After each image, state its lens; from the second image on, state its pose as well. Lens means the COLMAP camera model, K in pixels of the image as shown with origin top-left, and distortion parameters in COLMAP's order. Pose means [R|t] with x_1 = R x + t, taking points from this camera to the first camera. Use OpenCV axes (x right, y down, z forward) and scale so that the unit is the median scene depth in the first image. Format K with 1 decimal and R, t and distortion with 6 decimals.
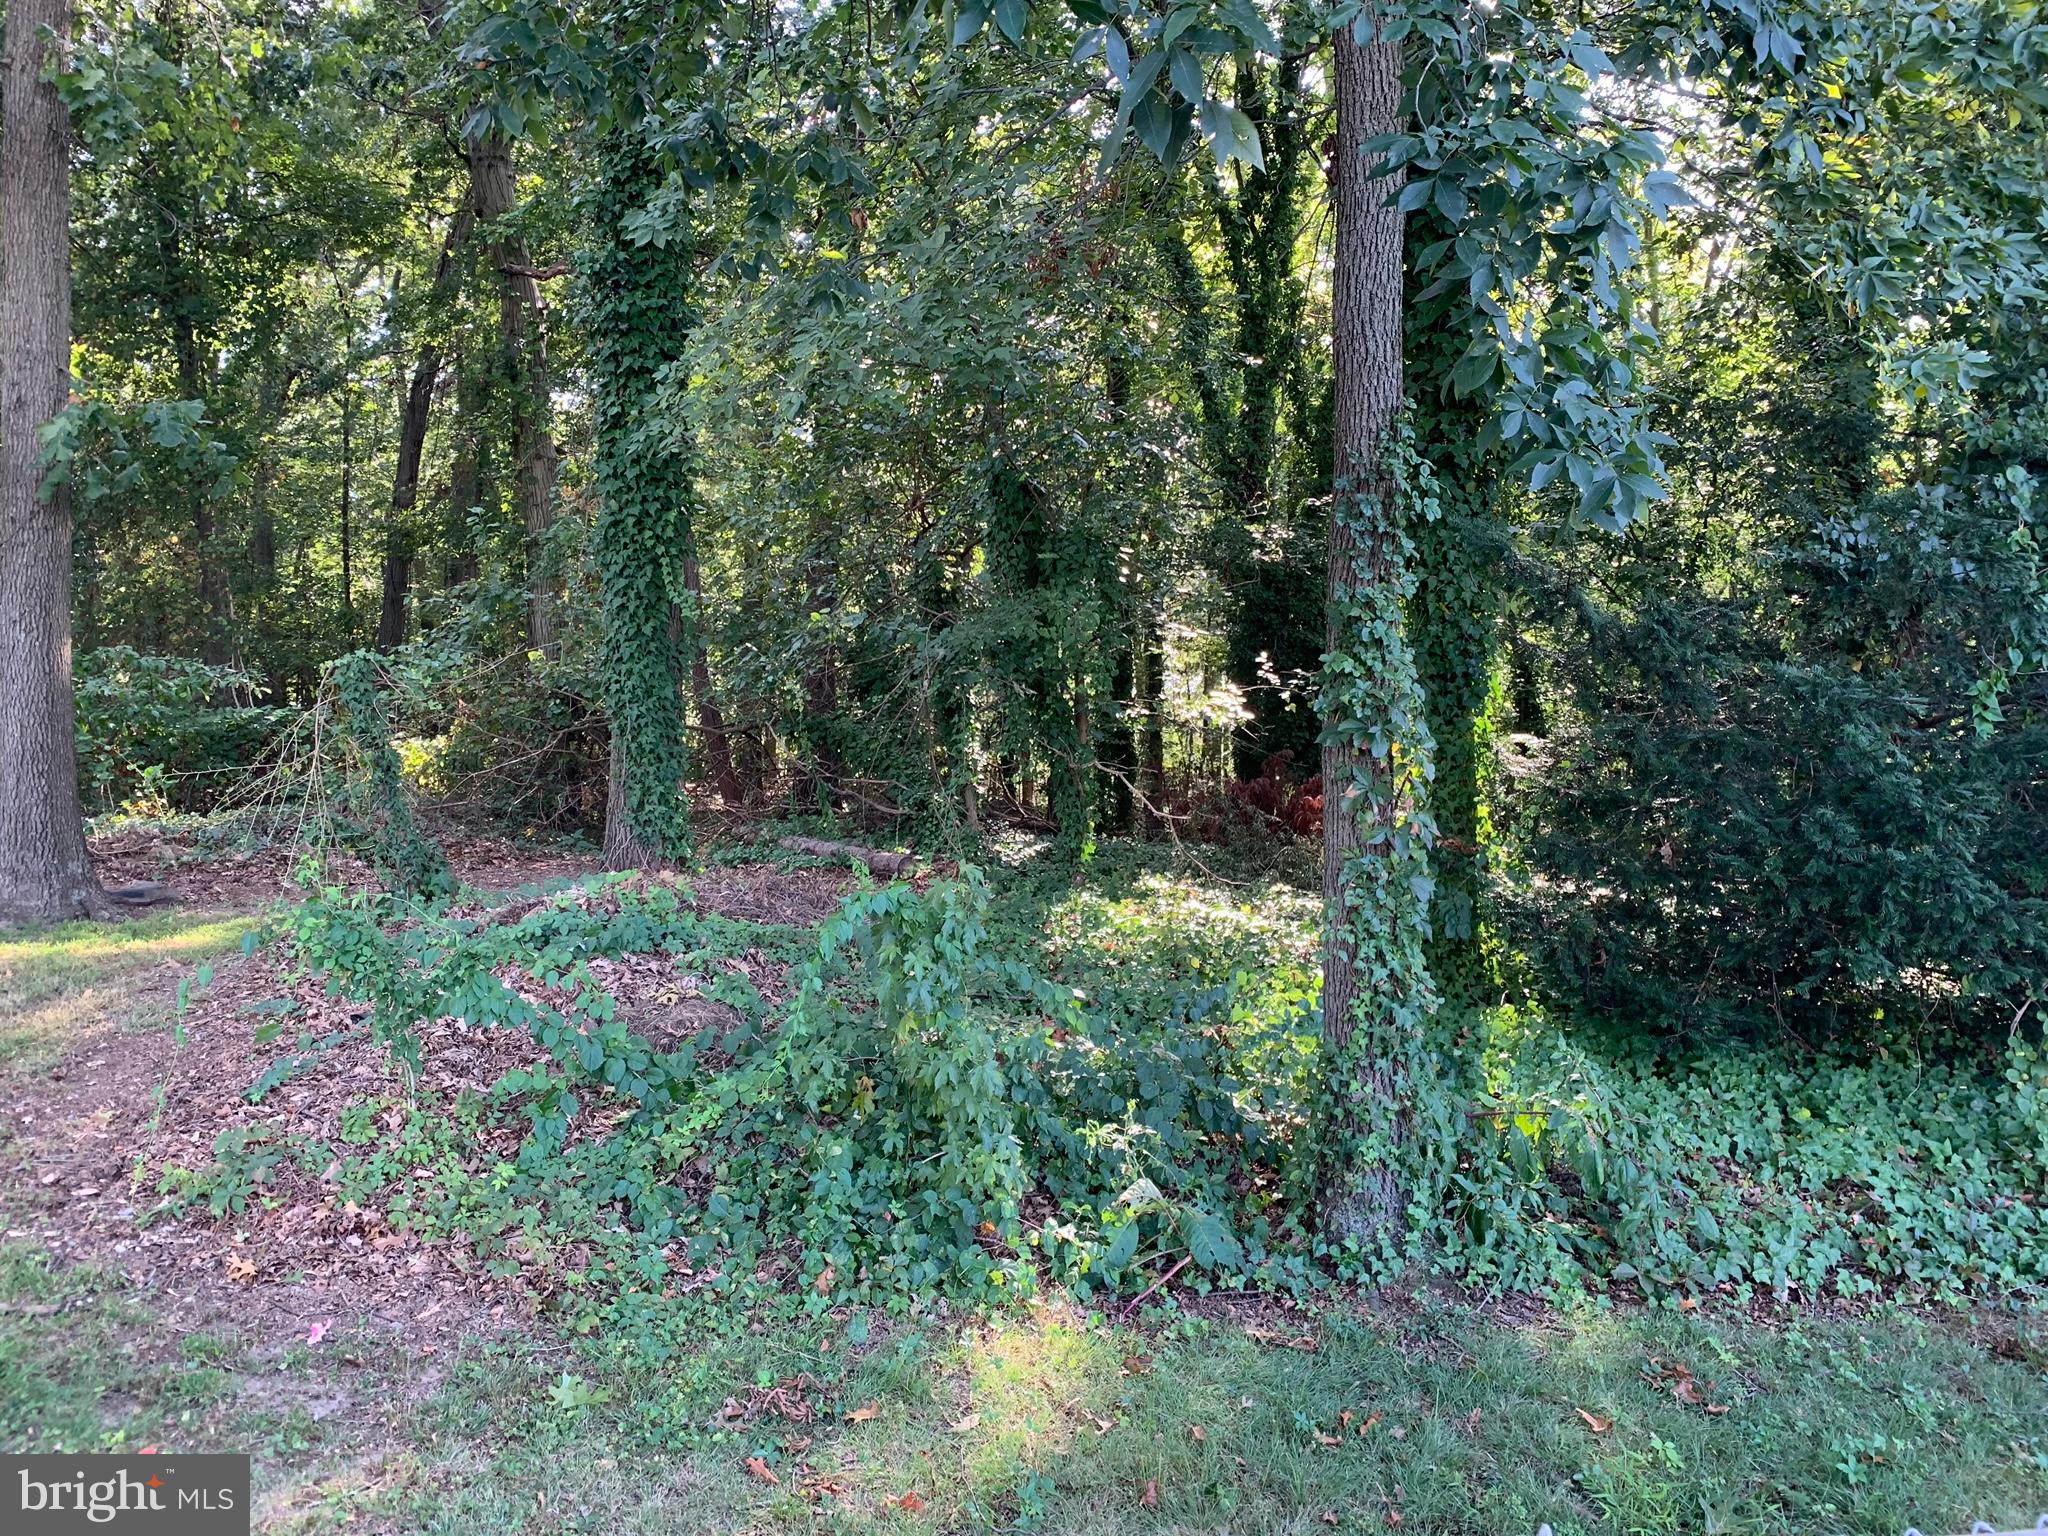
lens RADIAL K [[1572.8, 0, 1024.1], [0, 1572.8, 750.5], [0, 0, 1]] dist [0.035187, -0.036492]
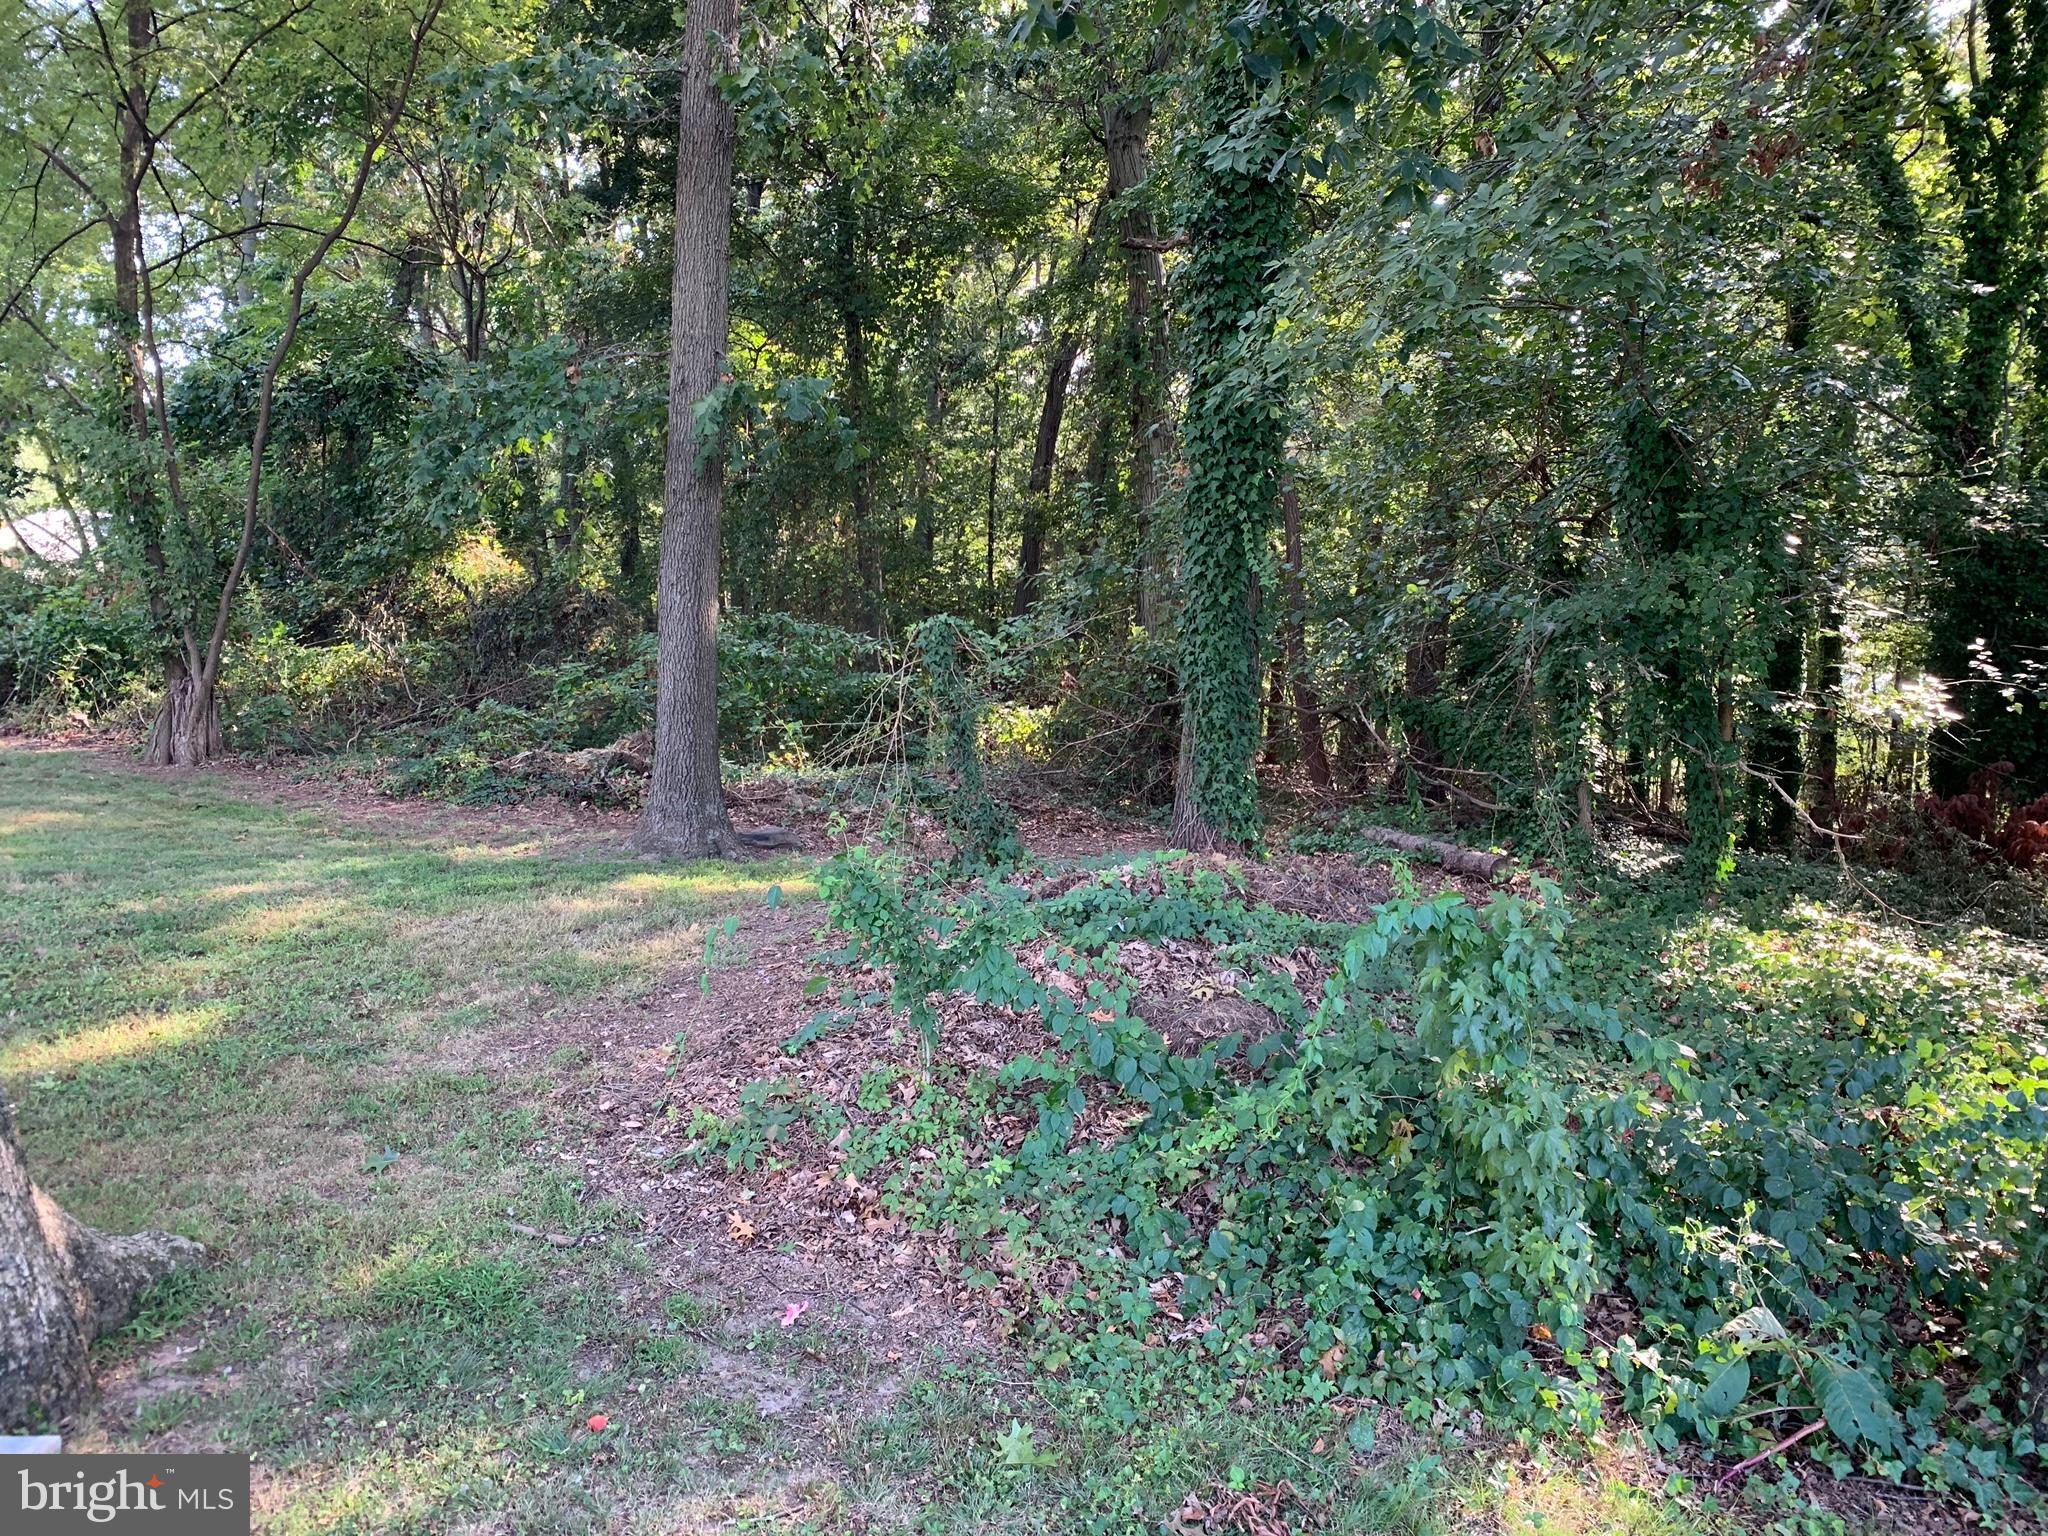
lens RADIAL K [[1569.6, 0, 1033.5], [0, 1569.6, 748.3], [0, 0, 1]] dist [0.040696, -0.050135]
pose [[0.926212, 0.048989, -0.373806, 0.019488], [-0.045881, 0.998799, 0.017214, 0.004513], [0.374201, 0.001207, 0.927347, 0.136705]]
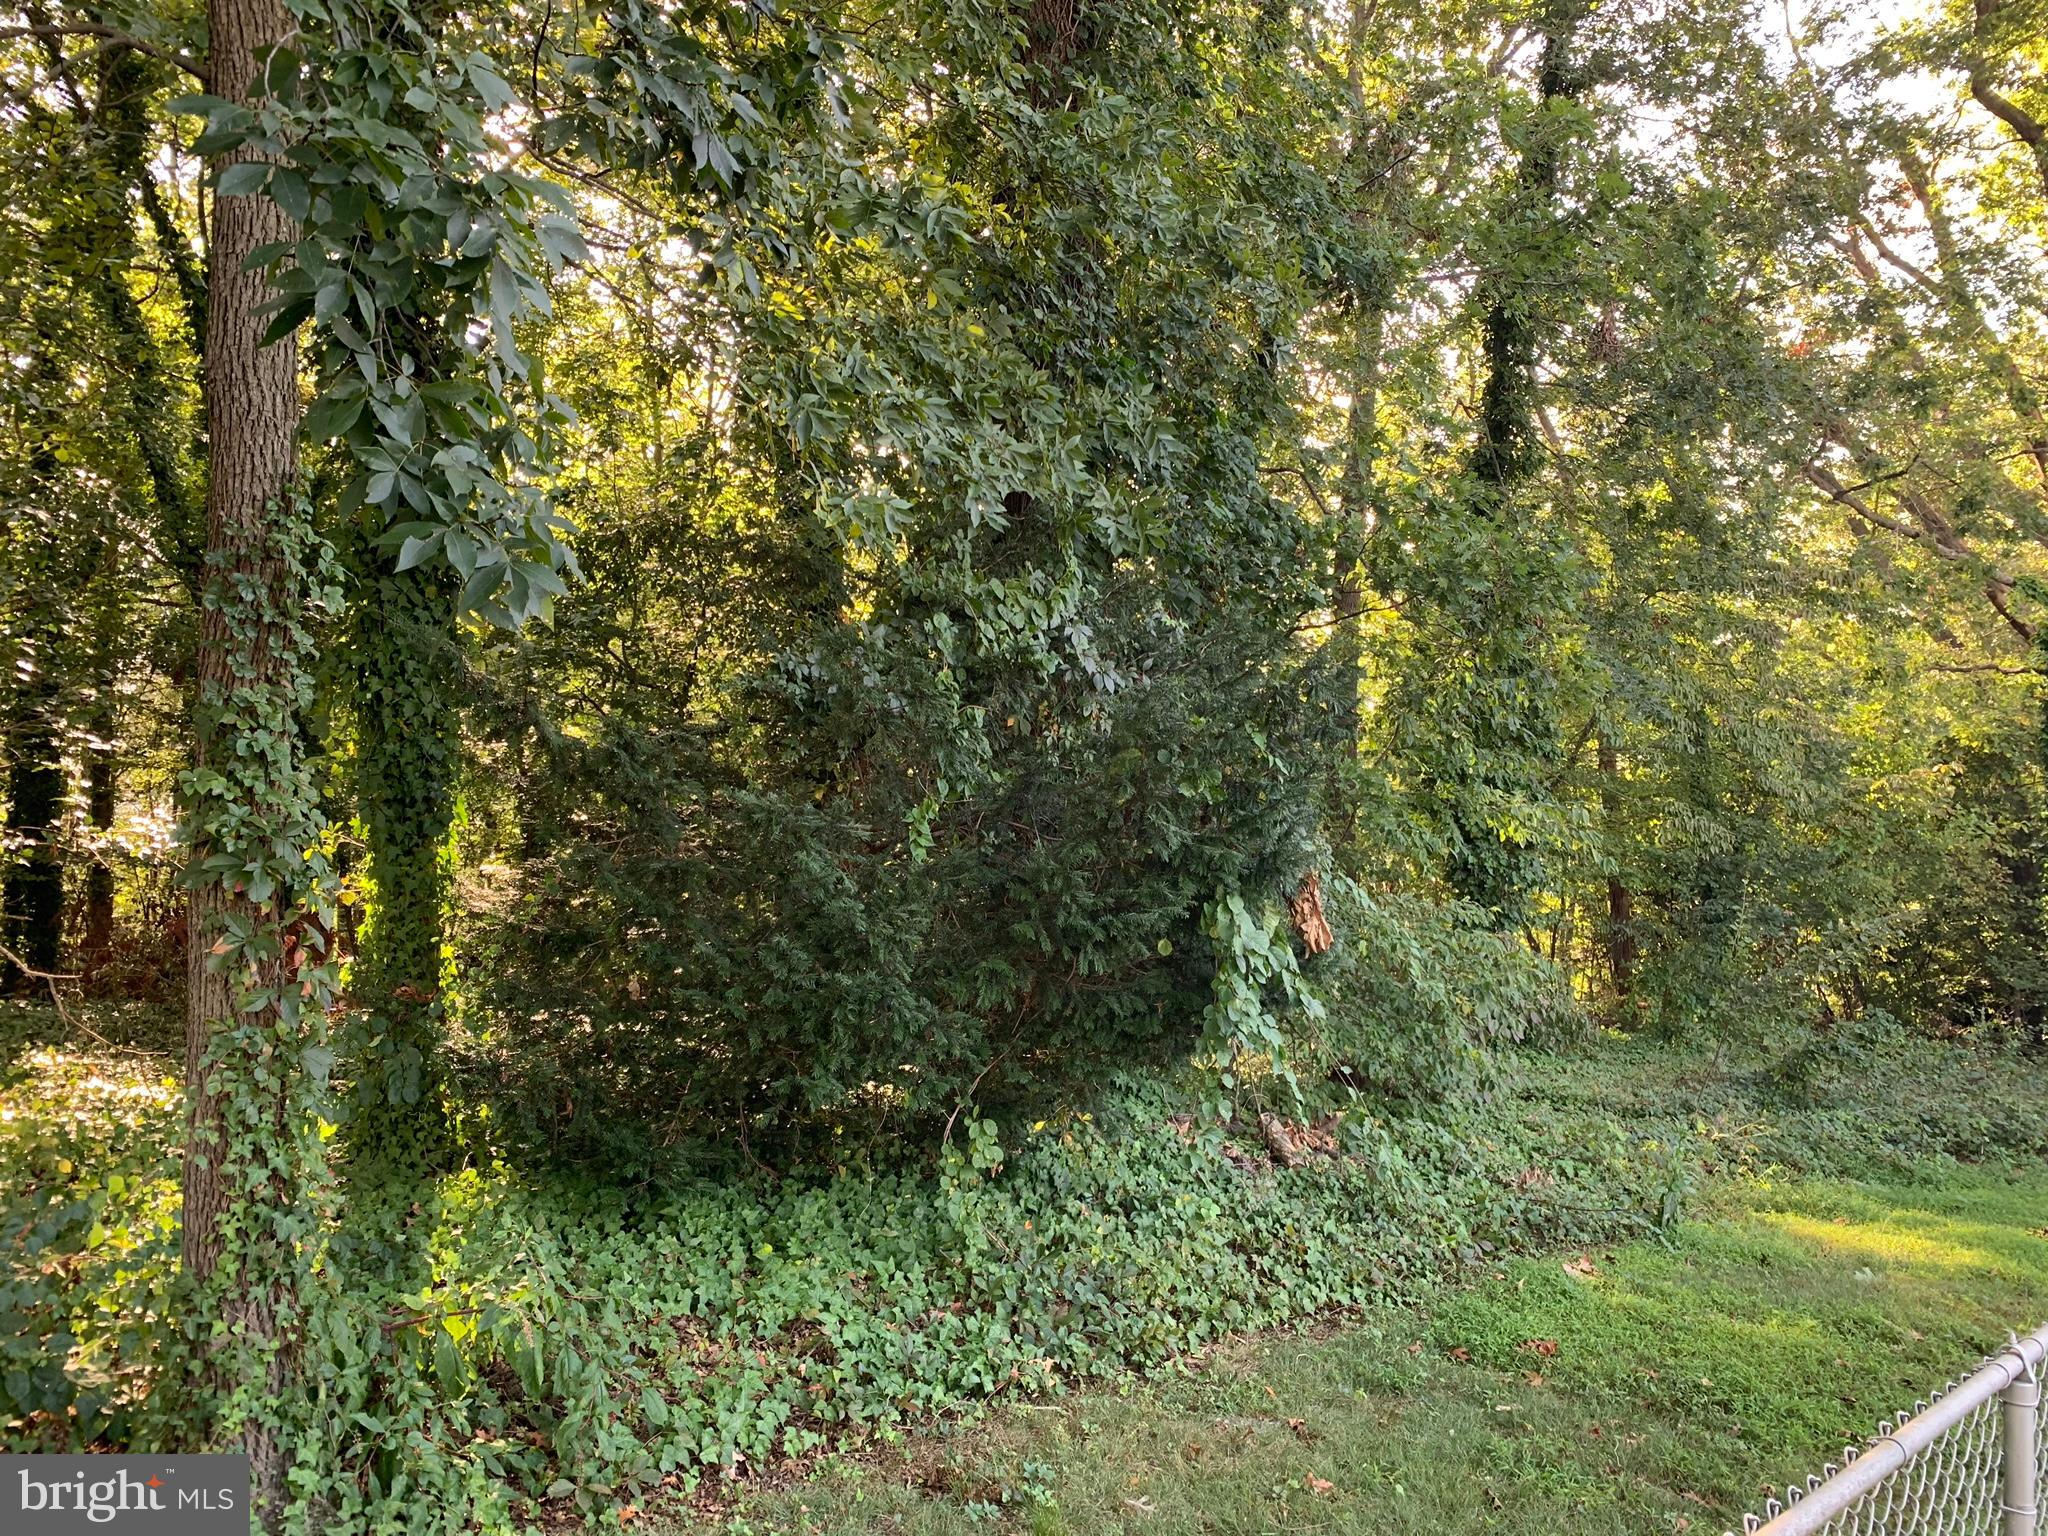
lens RADIAL K [[1569.6, 0, 1033.5], [0, 1569.6, 748.3], [0, 0, 1]] dist [0.040696, -0.050135]
pose [[0.822836, 0.026408, 0.567665, 0.078941], [0.019578, 0.997009, -0.074759, -0.004719], [-0.567941, 0.072628, 0.819858, 0.098981]]
